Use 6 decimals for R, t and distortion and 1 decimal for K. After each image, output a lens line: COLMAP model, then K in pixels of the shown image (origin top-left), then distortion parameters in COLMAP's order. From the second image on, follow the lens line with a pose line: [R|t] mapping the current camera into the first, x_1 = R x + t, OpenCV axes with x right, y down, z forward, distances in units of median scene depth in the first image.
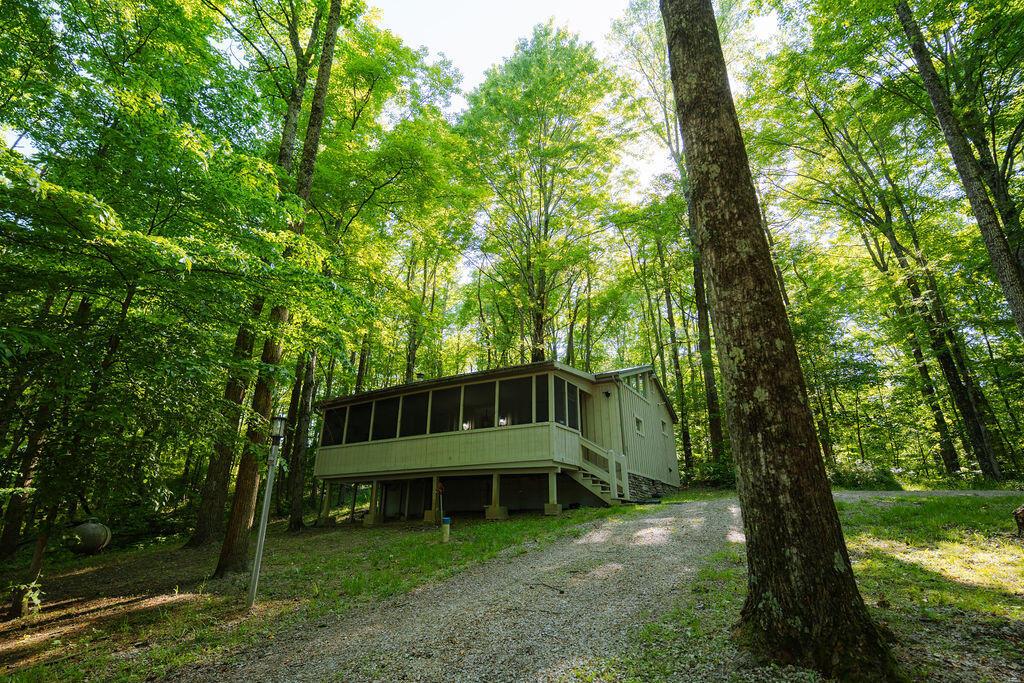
lens RADIAL K [[475.6, 0, 512.0], [0, 475.6, 341.5], [0, 0, 1]] dist [0.000245, 0.000258]
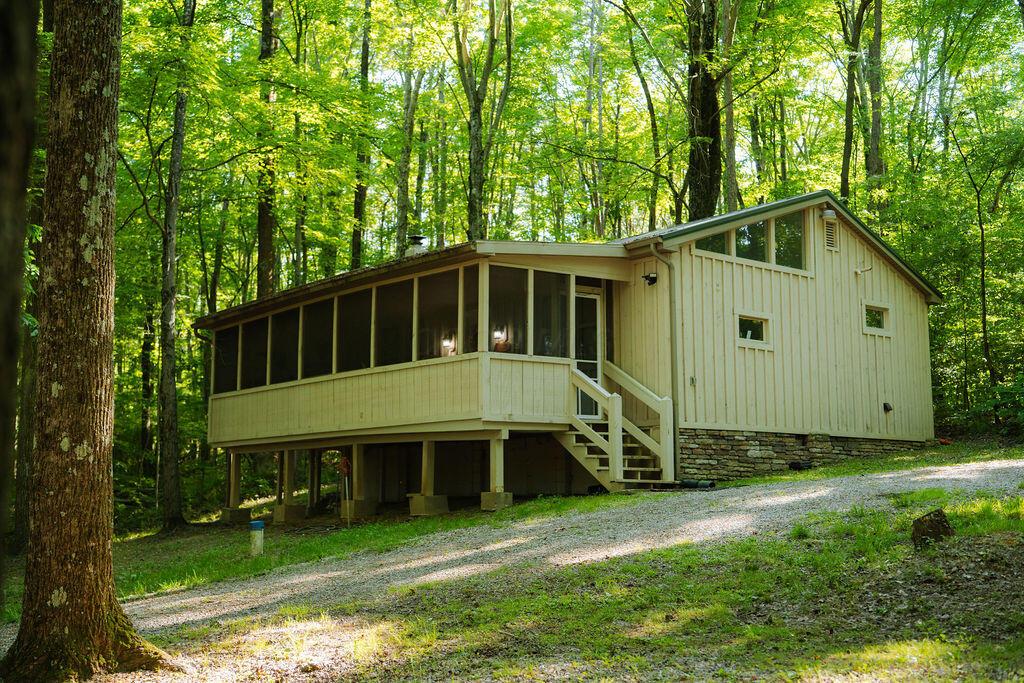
lens RADIAL K [[1144.6, 0, 512.0], [0, 1144.6, 341.5], [0, 0, 1]] dist [0.006807, 0.000665]
pose [[0.937597, -0.052689, -0.343708, 0.483805], [0.130539, 0.969491, 0.207478, -0.097597], [0.322289, -0.239398, 0.915870, -0.177052]]
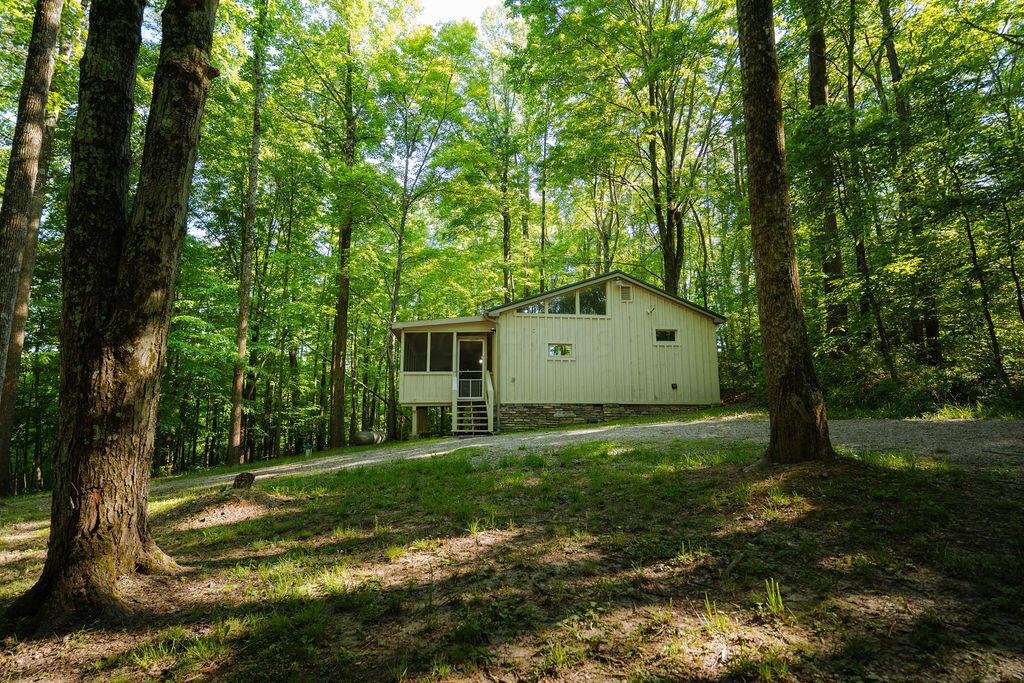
lens RADIAL K [[475.6, 0, 512.0], [0, 475.6, 341.5], [0, 0, 1]] dist [0.000245, 0.000258]
pose [[0.602929, -0.116479, -0.789246, 1.053156], [0.287939, 0.954375, 0.079116, 0.063367], [0.744022, -0.274956, 0.608959, 0.397034]]
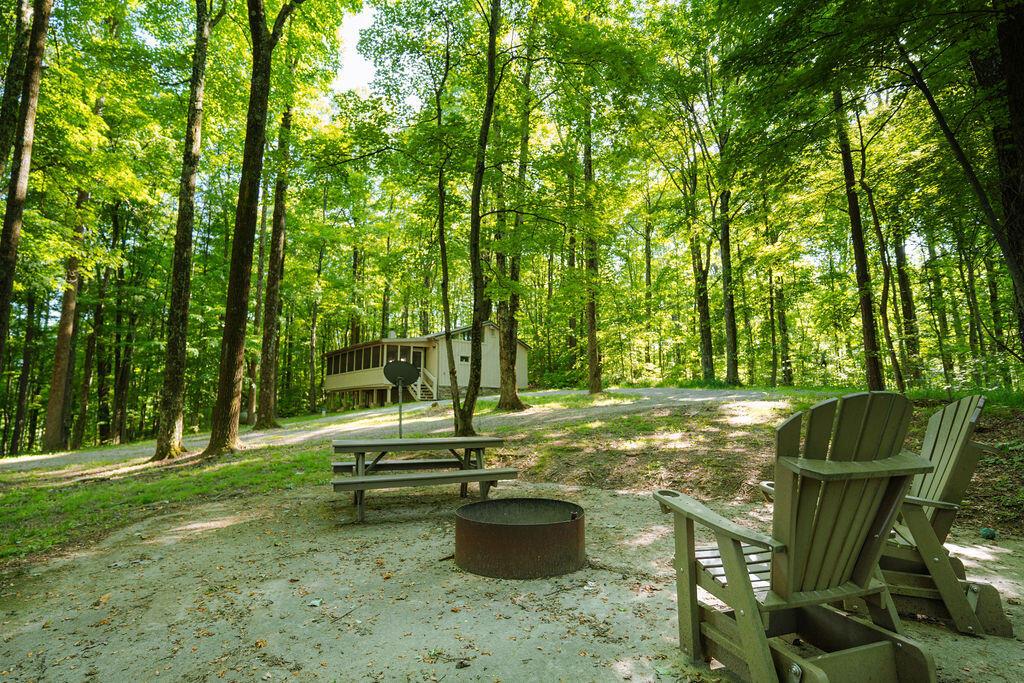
lens RADIAL K [[475.6, 0, 512.0], [0, 475.6, 341.5], [0, 0, 1]] dist [0.000245, 0.000258]
pose [[0.949982, -0.054179, -0.307570, 1.120364], [0.120683, 0.972020, 0.201525, -0.268282], [0.288046, -0.228563, 0.929940, -0.723148]]
